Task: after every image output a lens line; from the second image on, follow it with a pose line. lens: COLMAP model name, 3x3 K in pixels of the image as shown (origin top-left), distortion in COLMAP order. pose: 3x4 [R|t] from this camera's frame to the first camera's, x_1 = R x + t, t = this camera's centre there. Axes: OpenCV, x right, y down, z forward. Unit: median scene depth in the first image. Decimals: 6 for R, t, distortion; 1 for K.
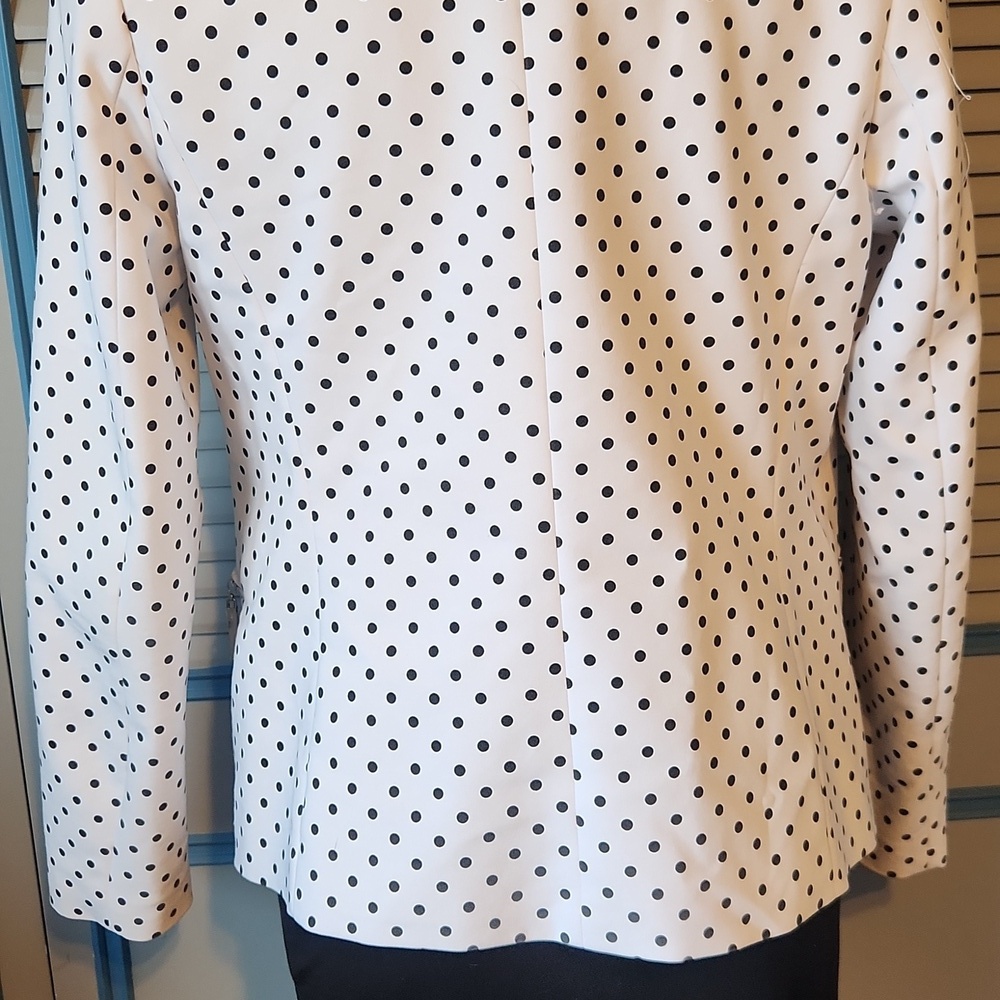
lens RADIAL K [[1372.5, 0, 512.9], [0, 1372.5, 491.1], [0, 0, 1]] dist [0.107232, -0.166792]
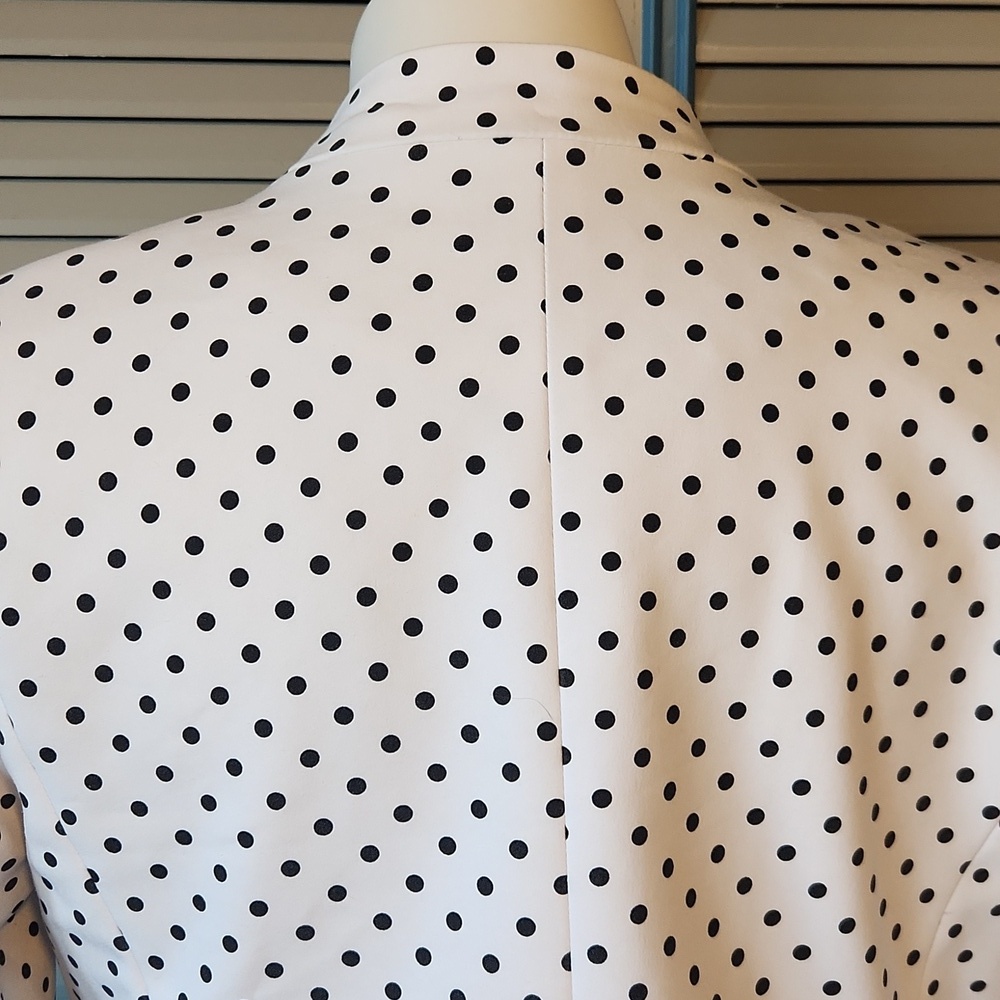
lens RADIAL K [[1366.9, 0, 500.2], [0, 1366.9, 520.1], [0, 0, 1]] dist [0.119935, -0.216882]
pose [[0.999023, 0.036008, 0.025614, -0.035863], [-0.033018, 0.993509, -0.108854, -0.285496], [-0.029367, 0.107902, 0.993728, 0.316445]]
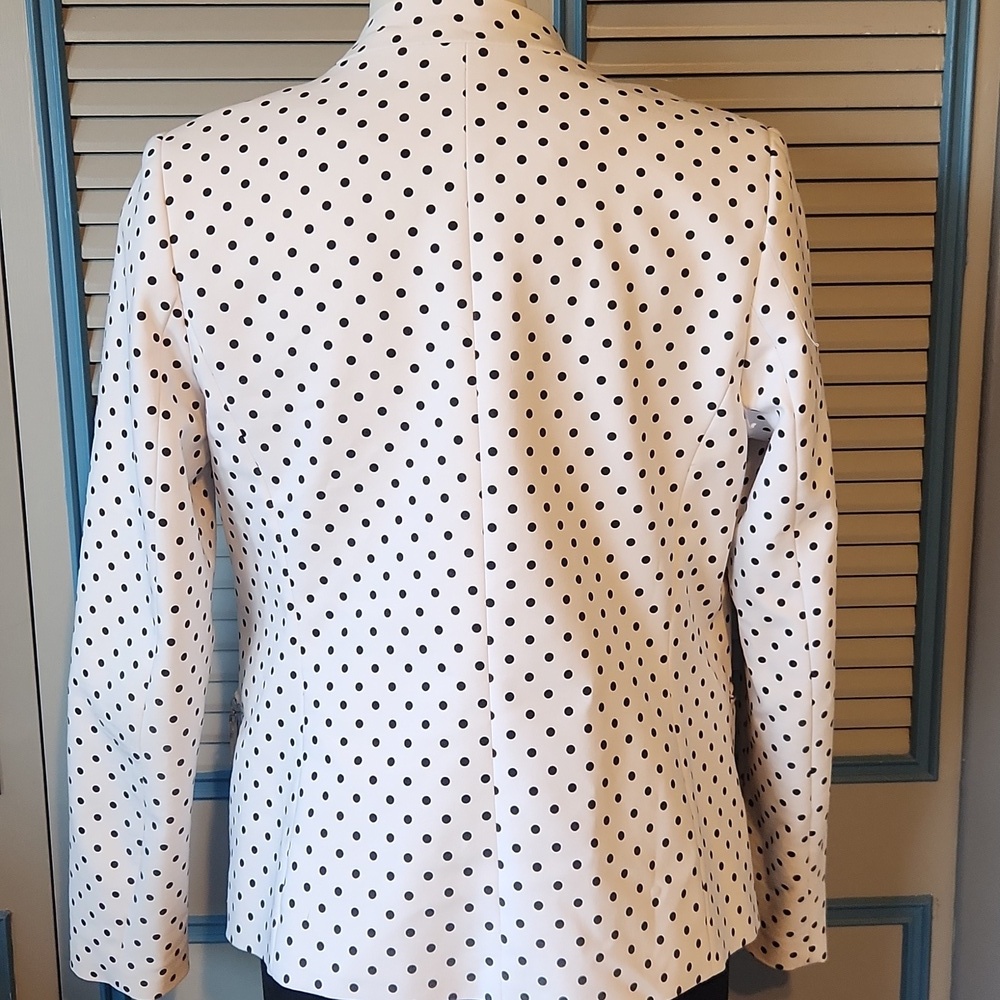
lens RADIAL K [[1366.9, 0, 500.2], [0, 1366.9, 520.1], [0, 0, 1]] dist [0.119935, -0.216882]
pose [[0.999448, 0.030275, -0.013702, 0.053353], [-0.031108, 0.997381, -0.065297, -0.025795], [0.011689, 0.065687, 0.997772, -0.274331]]
